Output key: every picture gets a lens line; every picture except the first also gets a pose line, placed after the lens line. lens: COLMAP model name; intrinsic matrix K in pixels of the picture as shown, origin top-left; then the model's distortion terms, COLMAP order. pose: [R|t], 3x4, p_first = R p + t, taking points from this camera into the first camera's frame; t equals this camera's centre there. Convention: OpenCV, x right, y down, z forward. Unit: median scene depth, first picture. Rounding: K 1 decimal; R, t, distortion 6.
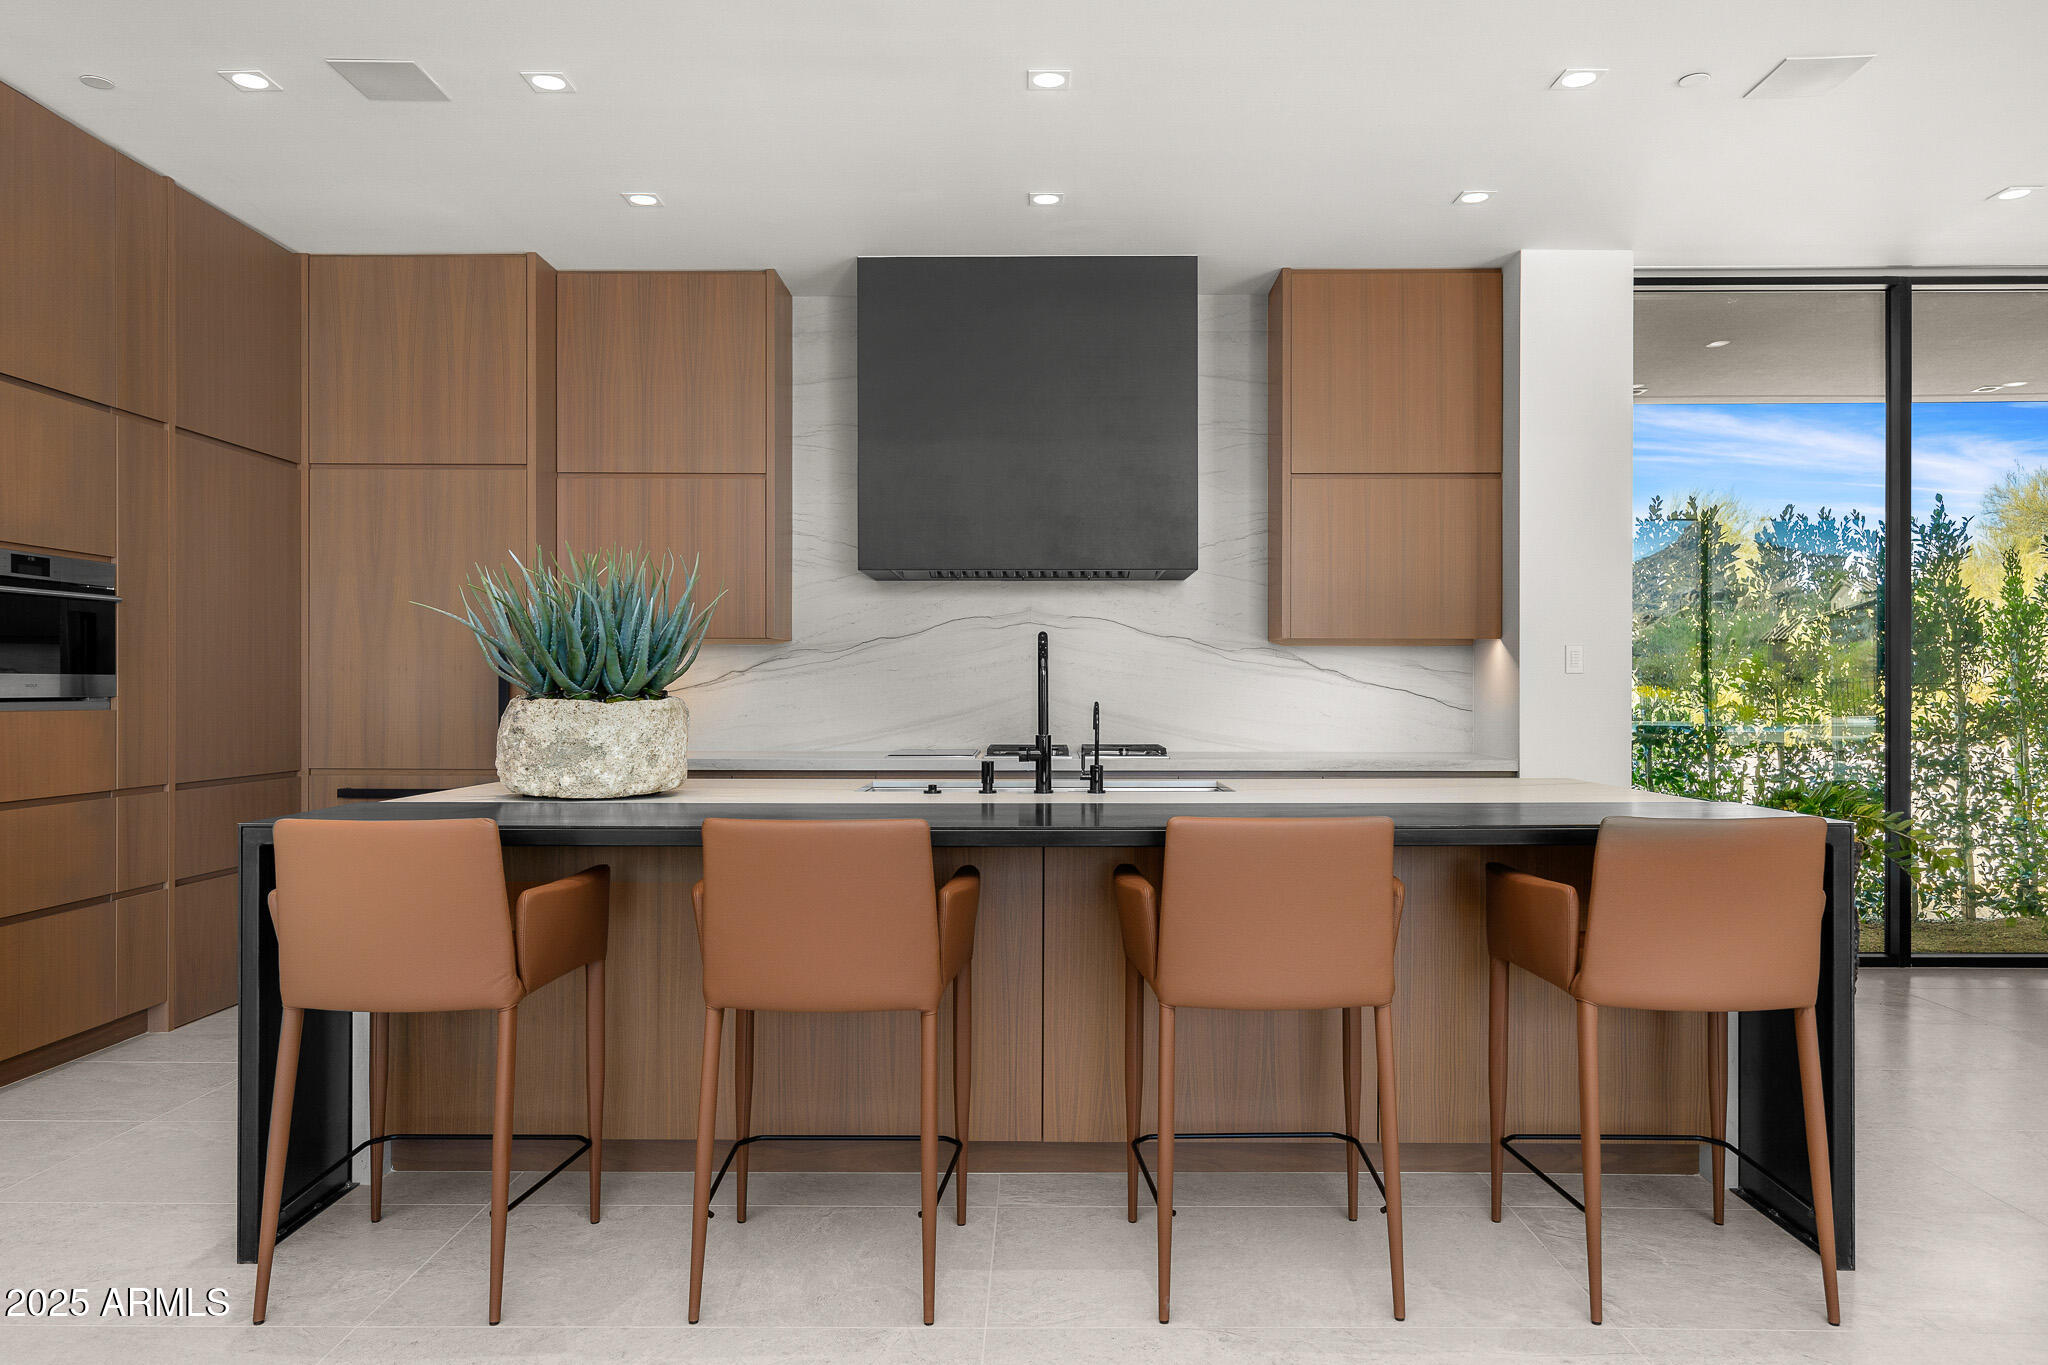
lens RADIAL K [[1356.0, 0, 1043.3], [0, 1356.0, 686.2], [0, 0, 1]] dist [0.003120, 0.000047]
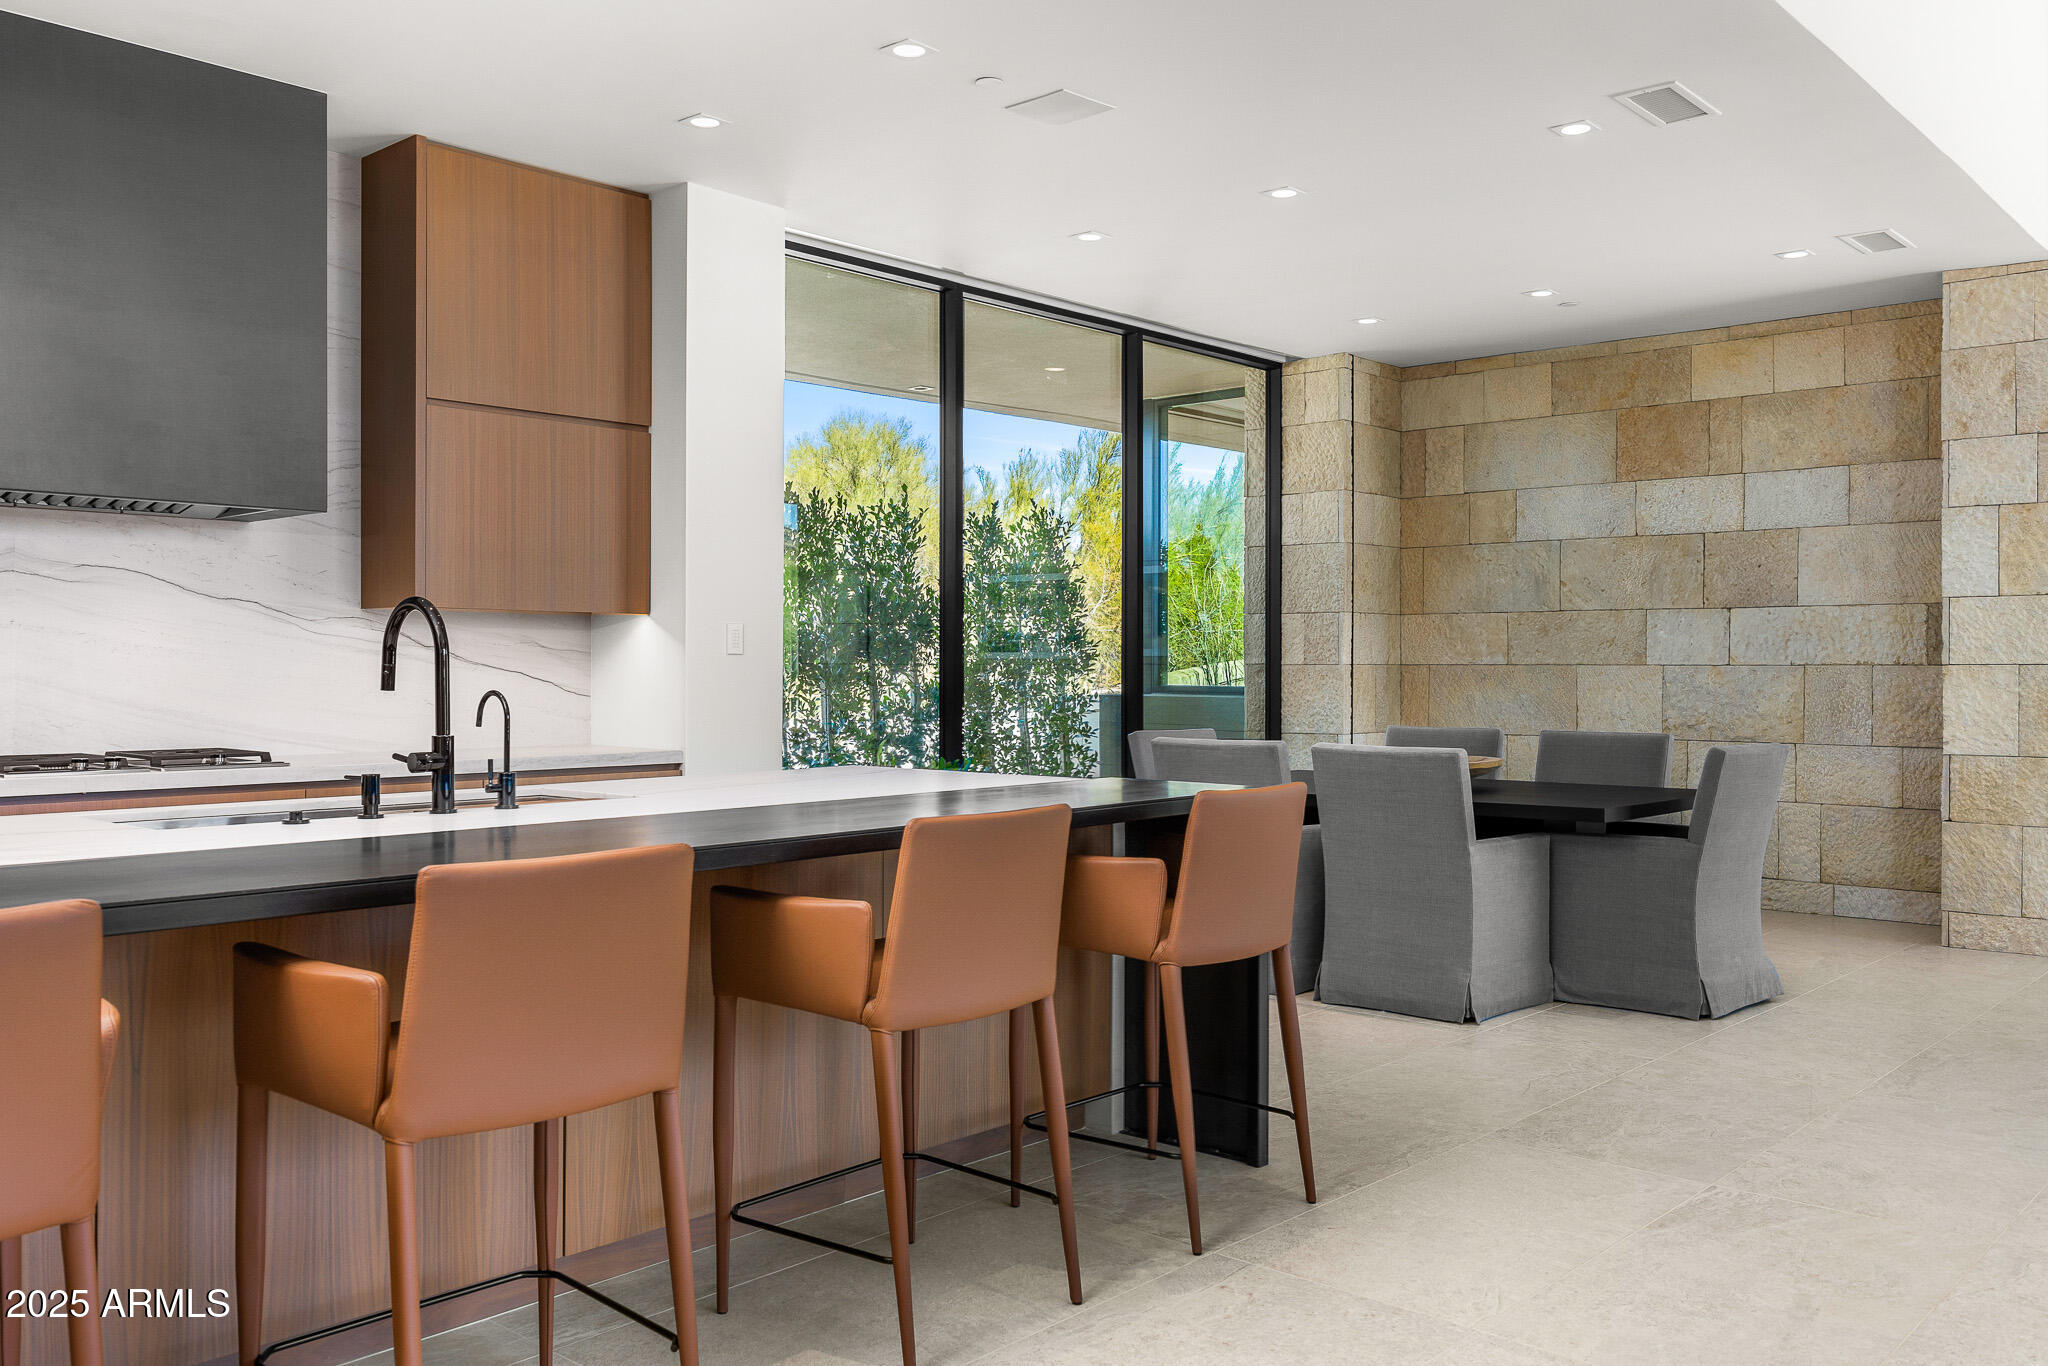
lens RADIAL K [[1638.8, 0, 1050.7], [0, 1638.8, 682.0], [0, 0, 1]] dist [-0.005381, 0.005798]
pose [[0.658899, -0.004040, 0.752220, -0.308265], [-0.006177, 0.999923, 0.010781, -0.004303], [-0.752206, -0.011750, 0.658824, 0.100547]]
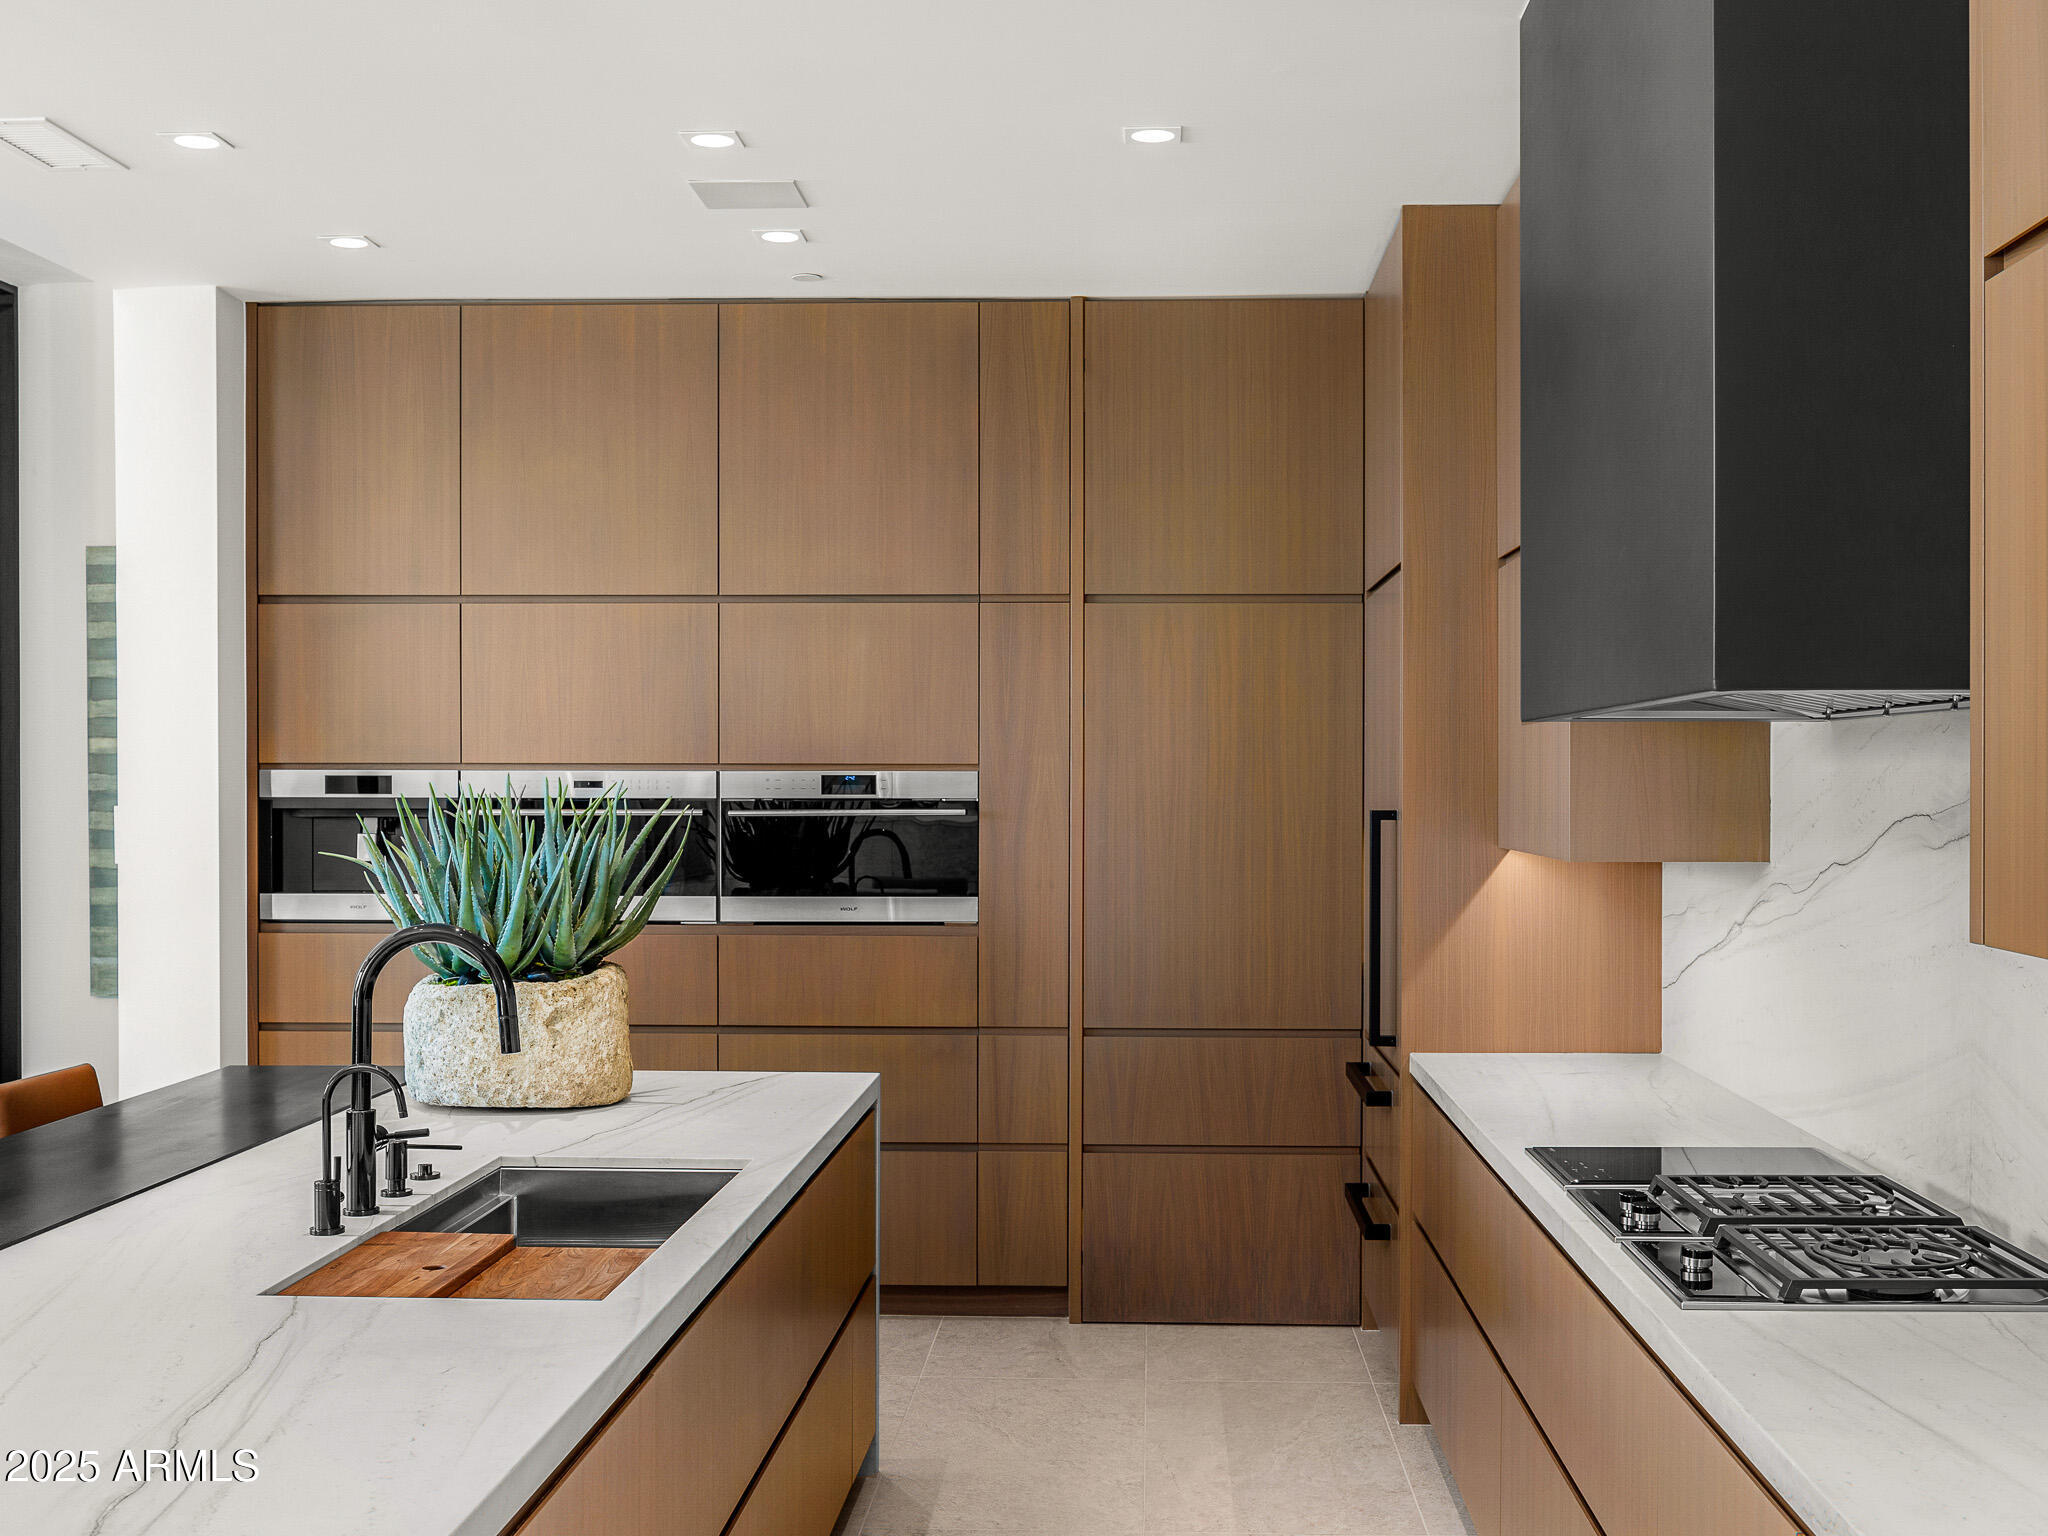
lens RADIAL K [[2214.8, 0, 1035.3], [0, 2214.8, 790.3], [0, 0, 1]] dist [0.013146, 0.000000]
pose [[-0.050272, 0.004692, -0.998725, 0.606377], [0.000931, 0.999989, 0.004651, -0.067549], [0.998735, -0.000696, -0.050276, 0.888877]]
